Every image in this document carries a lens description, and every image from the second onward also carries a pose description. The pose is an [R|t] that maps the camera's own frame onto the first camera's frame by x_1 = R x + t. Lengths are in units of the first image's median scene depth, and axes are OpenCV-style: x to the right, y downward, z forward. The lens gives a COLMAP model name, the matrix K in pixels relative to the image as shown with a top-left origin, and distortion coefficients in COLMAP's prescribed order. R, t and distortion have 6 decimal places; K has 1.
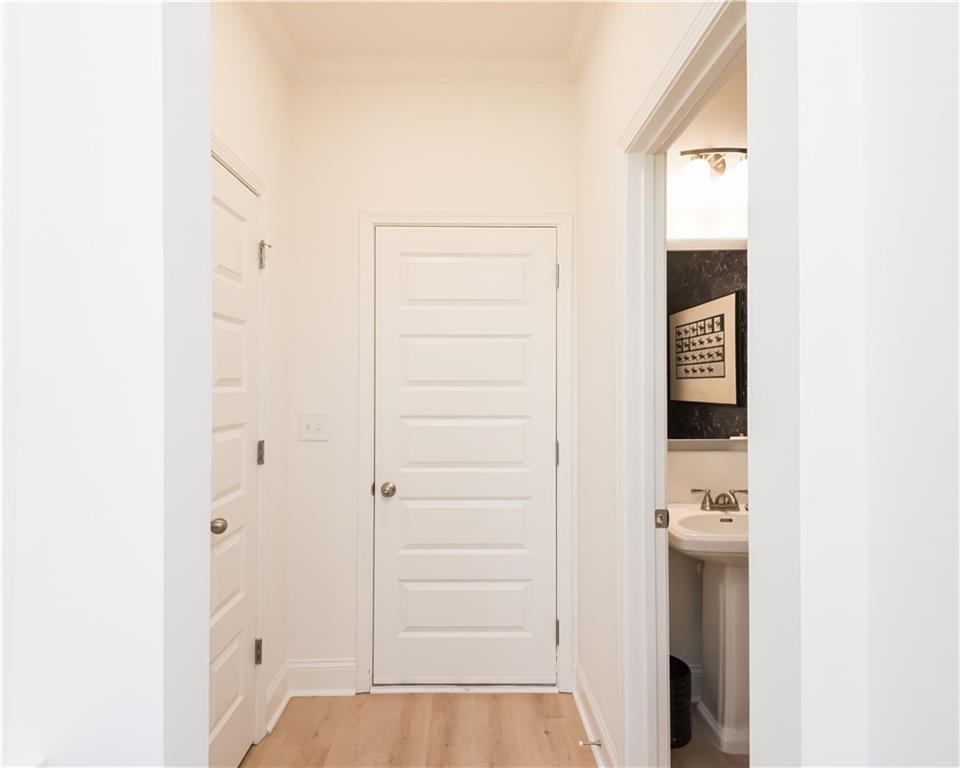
lens RADIAL K [[524.3, 0, 477.2], [0, 524.3, 381.8], [0, 0, 1]] dist [0.013655, -0.012248]
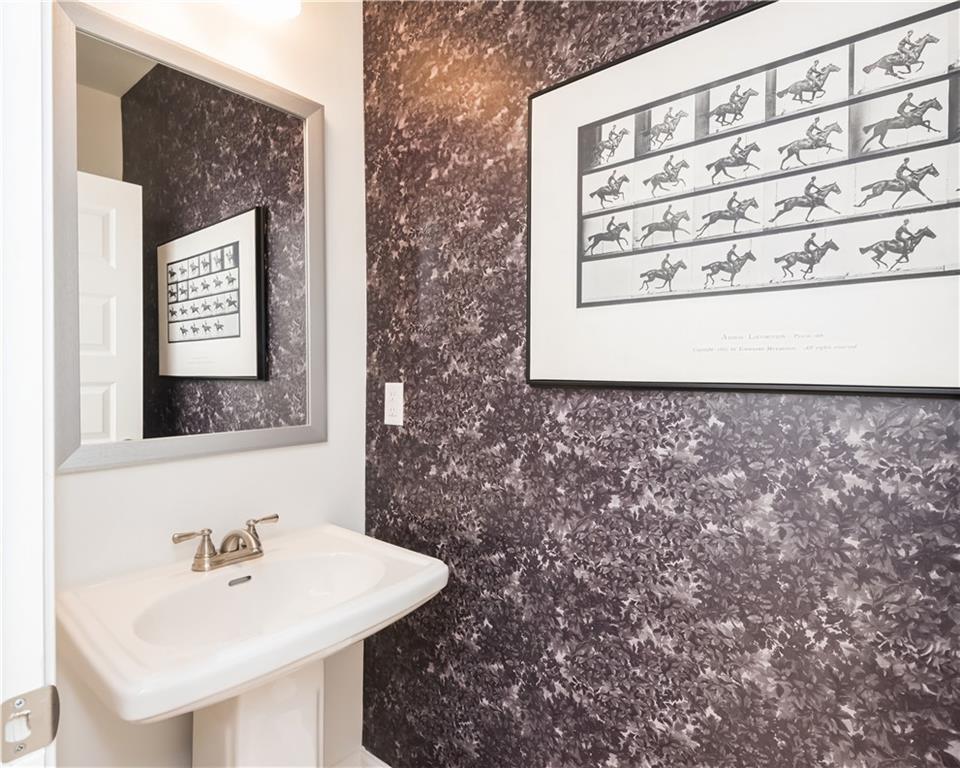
lens RADIAL K [[524.3, 0, 483.2], [0, 524.3, 377.4], [0, 0, 1]] dist [0.013655, -0.012248]
pose [[0.648502, -0.012090, 0.761117, 0.158209], [-0.006295, 0.999754, 0.021244, 0.025289], [-0.761187, -0.018568, 0.648267, 0.322942]]
